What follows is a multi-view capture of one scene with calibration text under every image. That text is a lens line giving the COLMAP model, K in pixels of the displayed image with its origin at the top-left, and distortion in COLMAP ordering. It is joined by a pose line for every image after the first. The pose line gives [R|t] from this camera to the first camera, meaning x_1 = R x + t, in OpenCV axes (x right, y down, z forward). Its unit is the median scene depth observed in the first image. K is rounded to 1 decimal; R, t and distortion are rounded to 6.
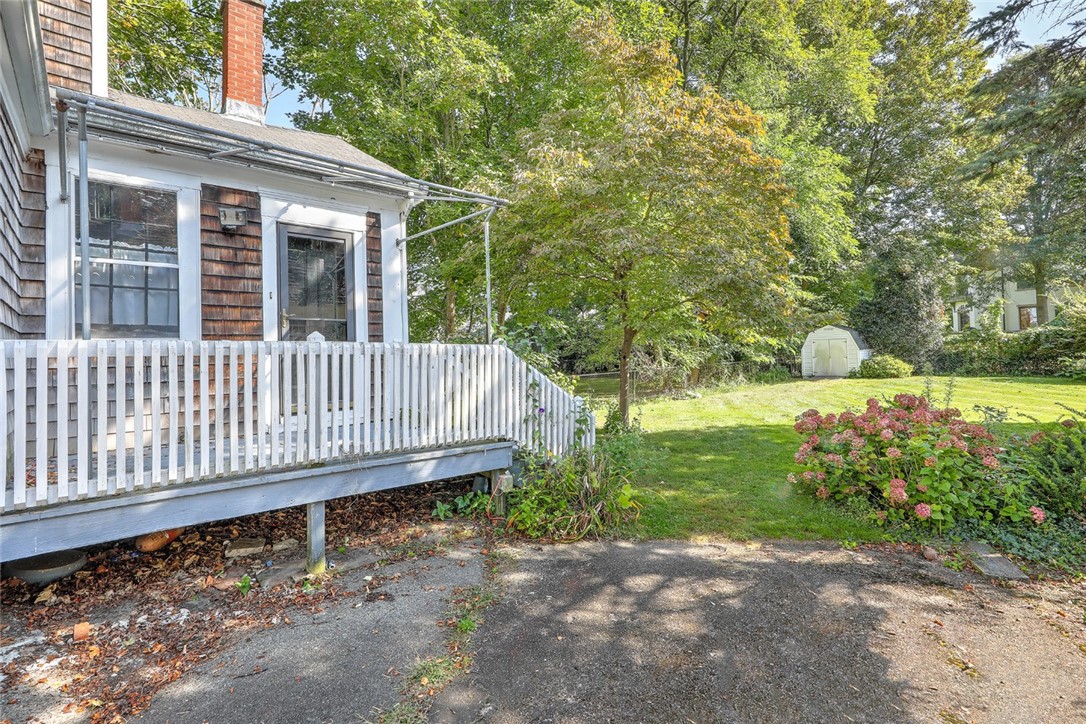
lens RADIAL K [[498.4, 0, 527.6], [0, 498.4, 346.4], [0, 0, 1]] dist [0.000306, 0.000059]
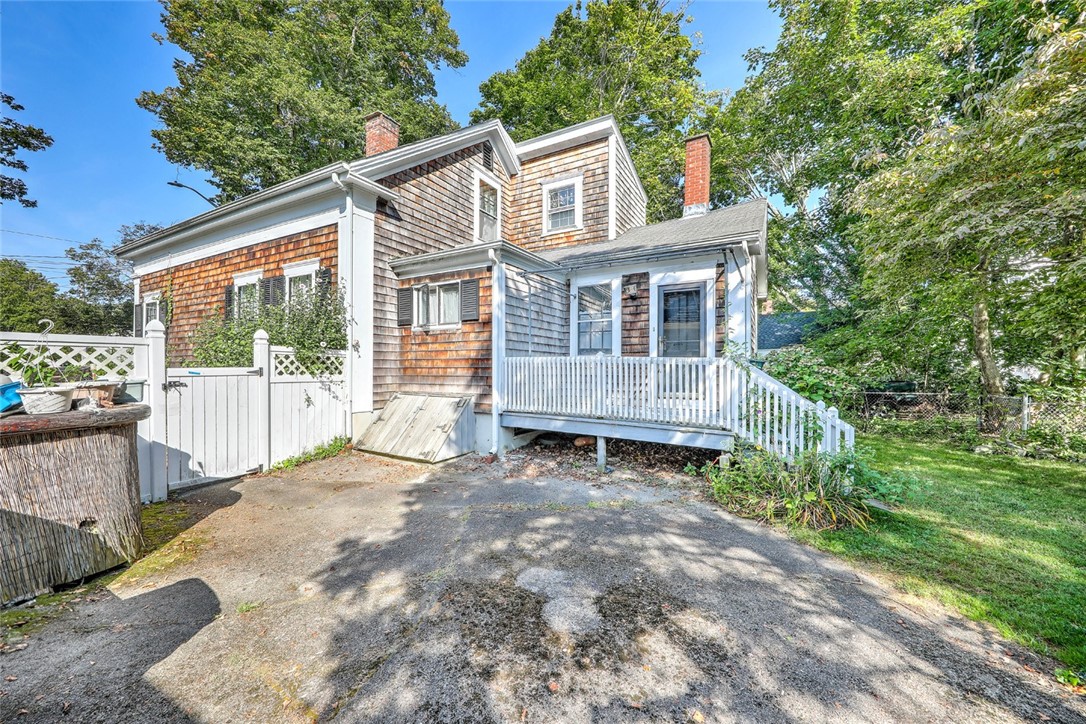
lens RADIAL K [[409.8, 0, 543.0], [0, 409.8, 362.0], [0, 0, 1]] dist [0.001892, 0.000037]
pose [[0.333036, 0.000852, -0.942914, 0.805522], [0.001532, 0.999998, 0.001444, 0.010698], [0.942913, -0.001925, 0.333034, 0.181966]]
